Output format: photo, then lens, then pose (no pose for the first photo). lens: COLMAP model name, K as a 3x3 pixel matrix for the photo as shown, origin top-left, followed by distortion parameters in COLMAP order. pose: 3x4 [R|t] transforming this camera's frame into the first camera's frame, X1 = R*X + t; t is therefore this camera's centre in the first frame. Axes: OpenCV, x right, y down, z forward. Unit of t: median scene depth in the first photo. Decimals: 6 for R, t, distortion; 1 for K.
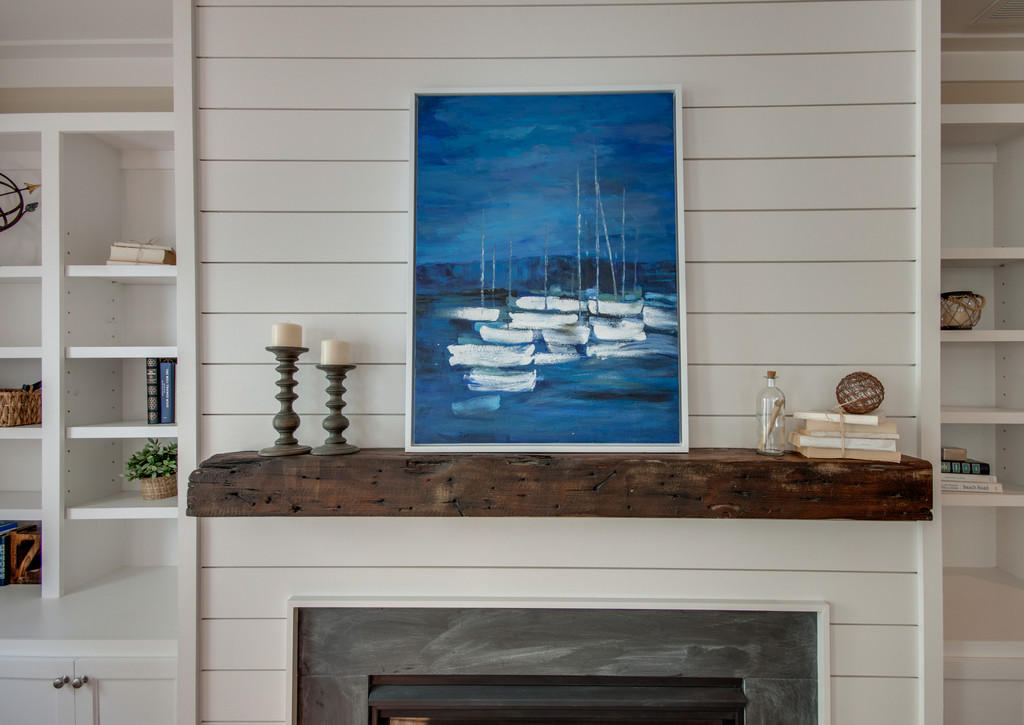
lens RADIAL K [[512.1, 0, 547.1], [0, 512.1, 369.0], [0, 0, 1]] dist [0.007507, -0.000834]
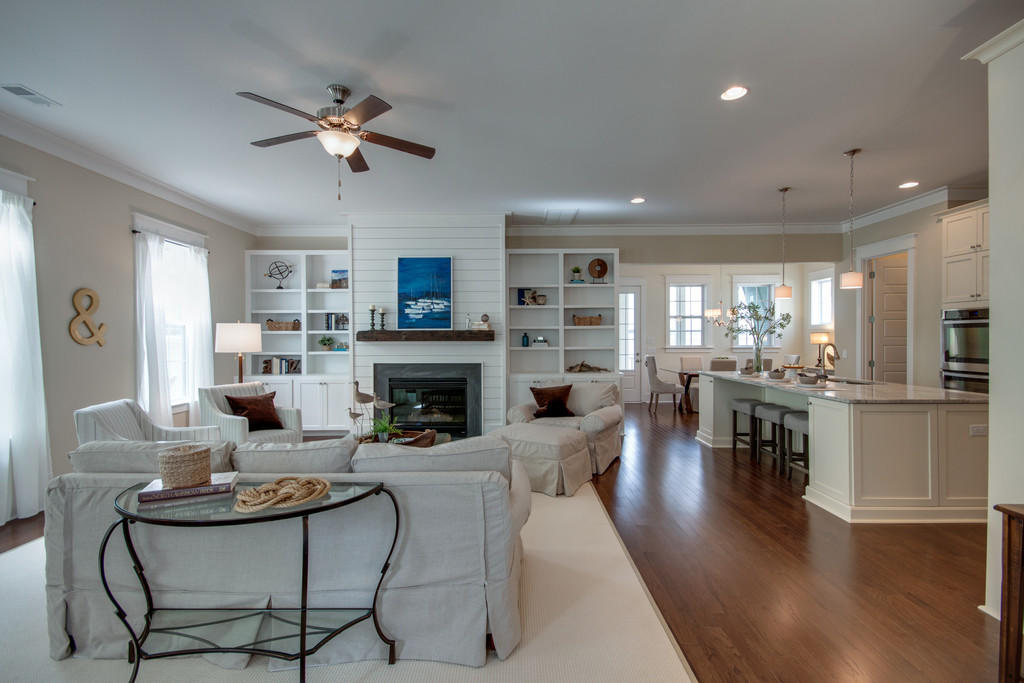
lens RADIAL K [[462.4, 0, 507.4], [0, 462.4, 342.4], [0, 0, 1]] dist [0.017950, -0.006977]
pose [[0.999965, -0.003242, 0.007674, 0.766019], [0.003094, 0.999812, 0.019126, 0.194048], [-0.007735, -0.019102, 0.999788, -3.503276]]
